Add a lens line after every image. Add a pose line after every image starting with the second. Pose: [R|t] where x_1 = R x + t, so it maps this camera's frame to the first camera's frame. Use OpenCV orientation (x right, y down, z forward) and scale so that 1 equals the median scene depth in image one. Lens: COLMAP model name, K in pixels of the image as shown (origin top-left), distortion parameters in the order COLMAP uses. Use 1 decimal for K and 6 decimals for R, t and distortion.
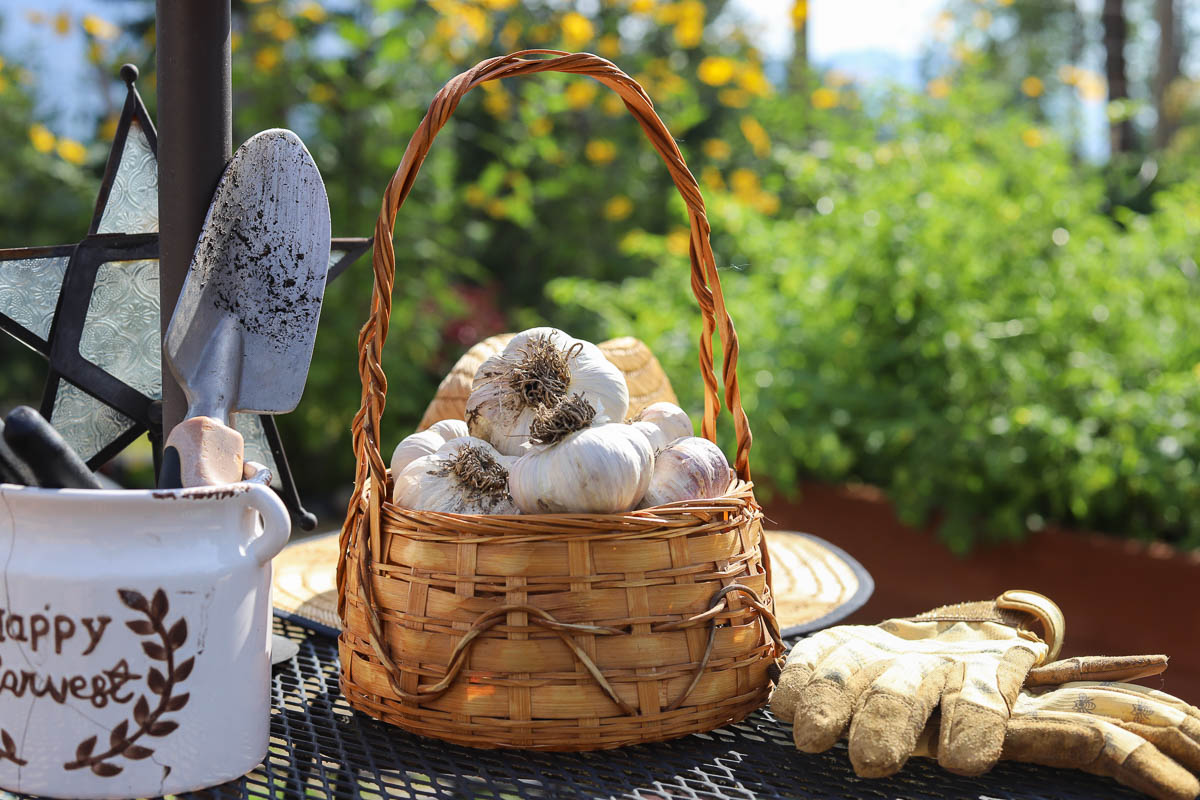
lens RADIAL K [[2072.2, 0, 600.0], [0, 2072.2, 400.0], [0, 0, 1]] dist [-0.160257, -0.090757]
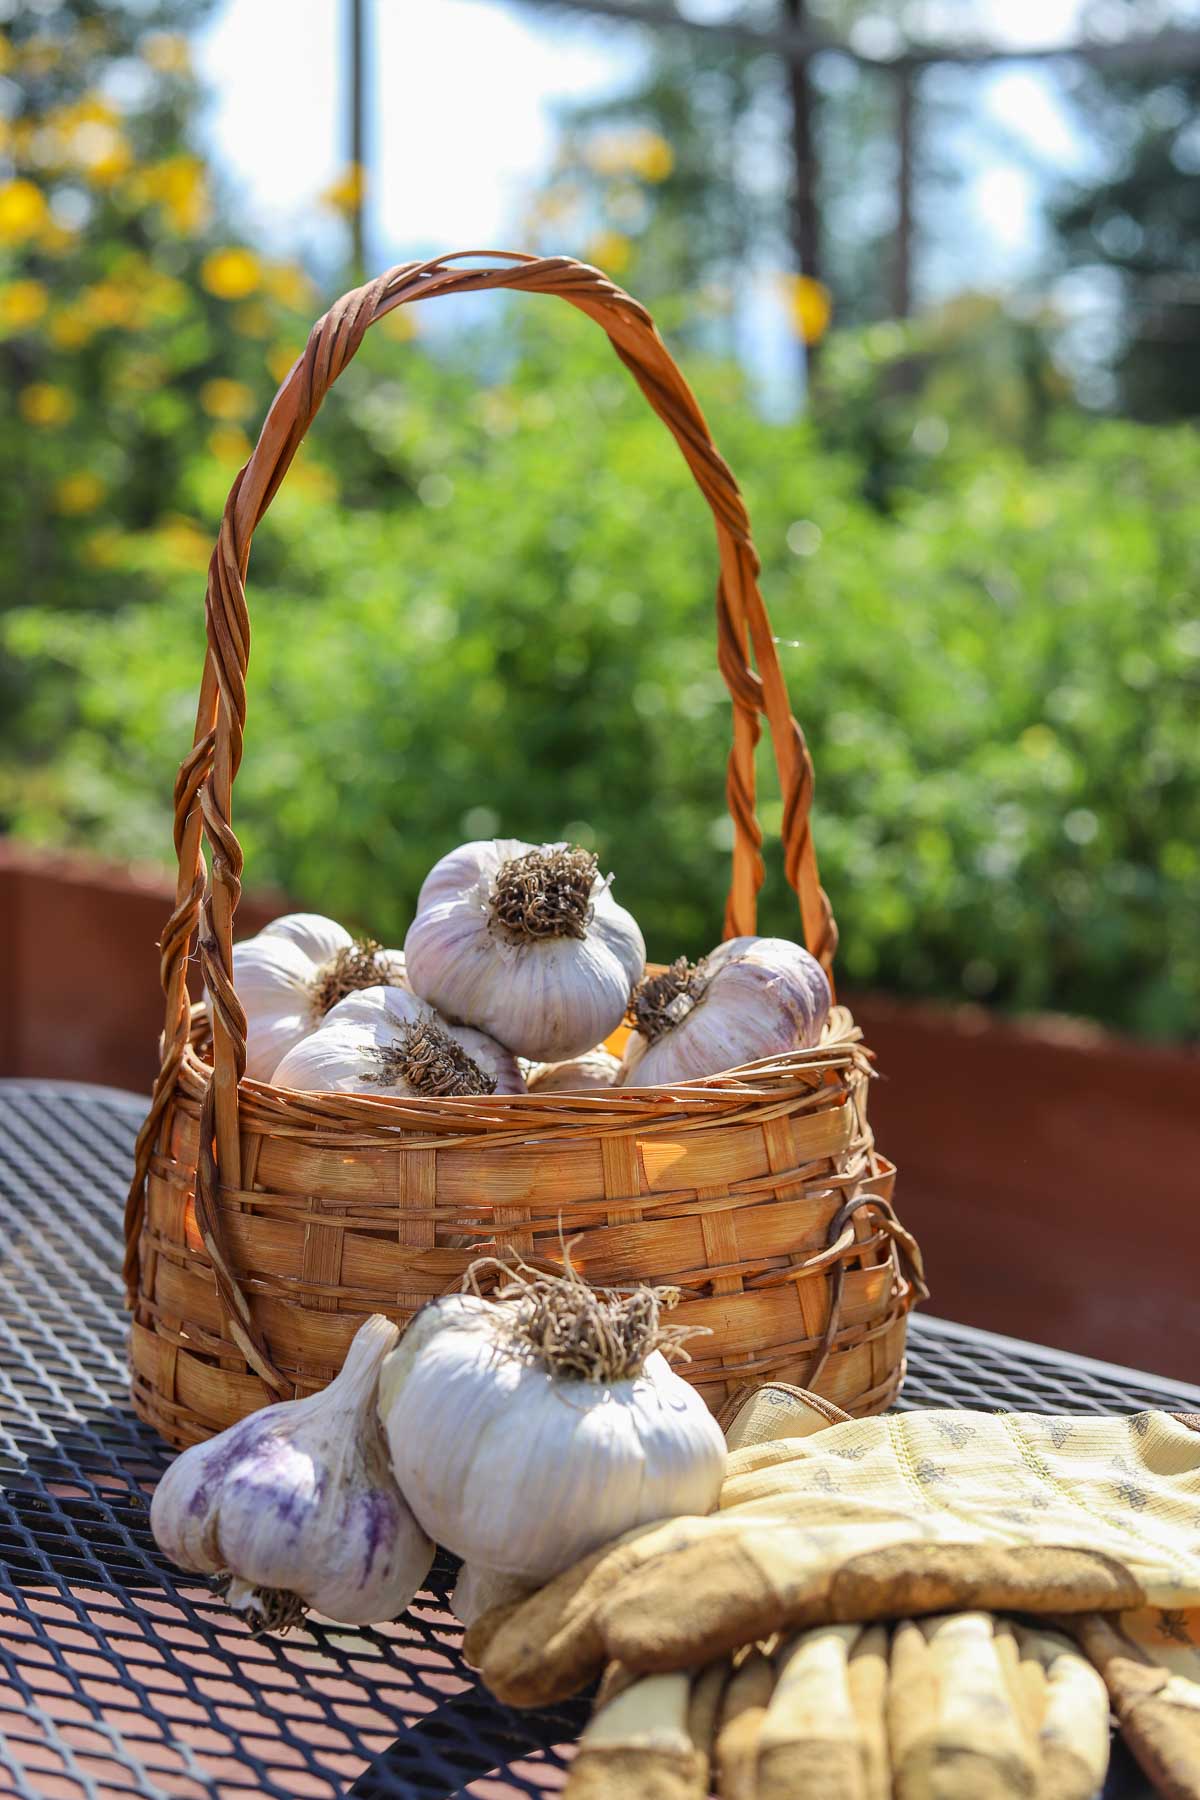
lens RADIAL K [[3108.2, 0, 603.7], [0, 3108.2, 867.3], [0, 0, 1]] dist [-0.160257, -0.090757]
pose [[0.972859, -0.027096, 0.229805, -0.200411], [0.019850, 0.999232, 0.033788, -0.032221], [-0.230544, -0.028309, 0.972650, 0.185458]]
